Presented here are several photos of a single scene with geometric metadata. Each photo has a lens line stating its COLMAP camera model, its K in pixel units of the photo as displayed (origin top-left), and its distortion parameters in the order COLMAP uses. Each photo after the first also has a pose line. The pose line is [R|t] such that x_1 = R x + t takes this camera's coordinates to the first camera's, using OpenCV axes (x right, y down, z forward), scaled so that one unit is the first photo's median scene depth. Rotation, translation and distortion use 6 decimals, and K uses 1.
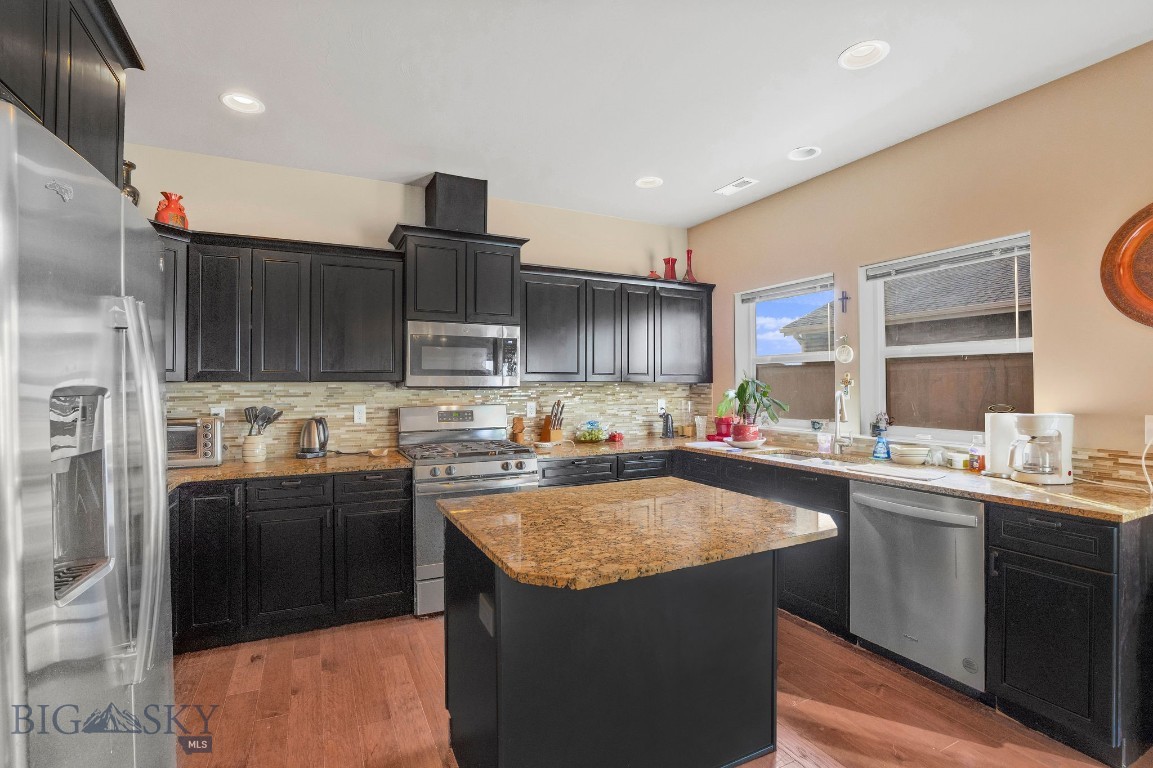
lens RADIAL K [[518.7, 0, 580.6], [0, 518.7, 388.8], [0, 0, 1]] dist [-0.032172, 0.001538]
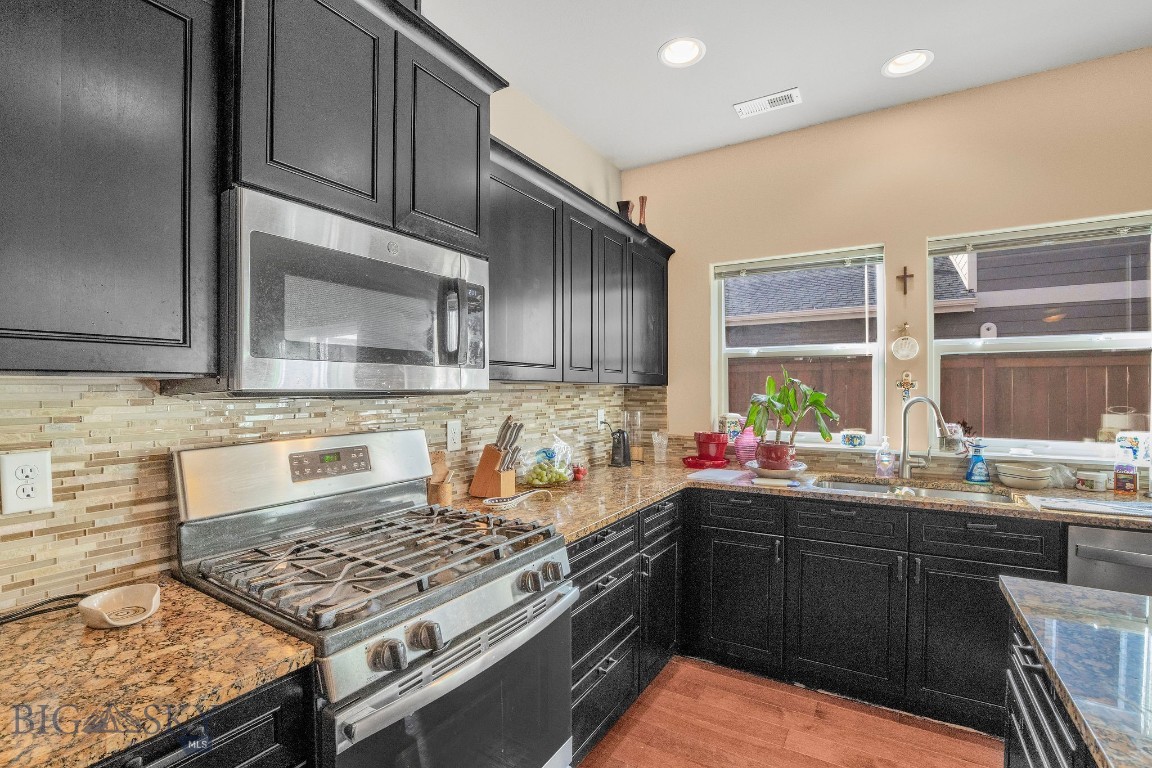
lens RADIAL K [[518.3, 0, 567.6], [0, 518.3, 385.3], [0, 0, 1]] dist [-0.032172, 0.001538]
pose [[0.862276, 0.003140, 0.506429, -0.286039], [0.003388, 0.999923, -0.011969, -0.002970], [-0.506427, 0.012036, 0.862199, 0.550176]]
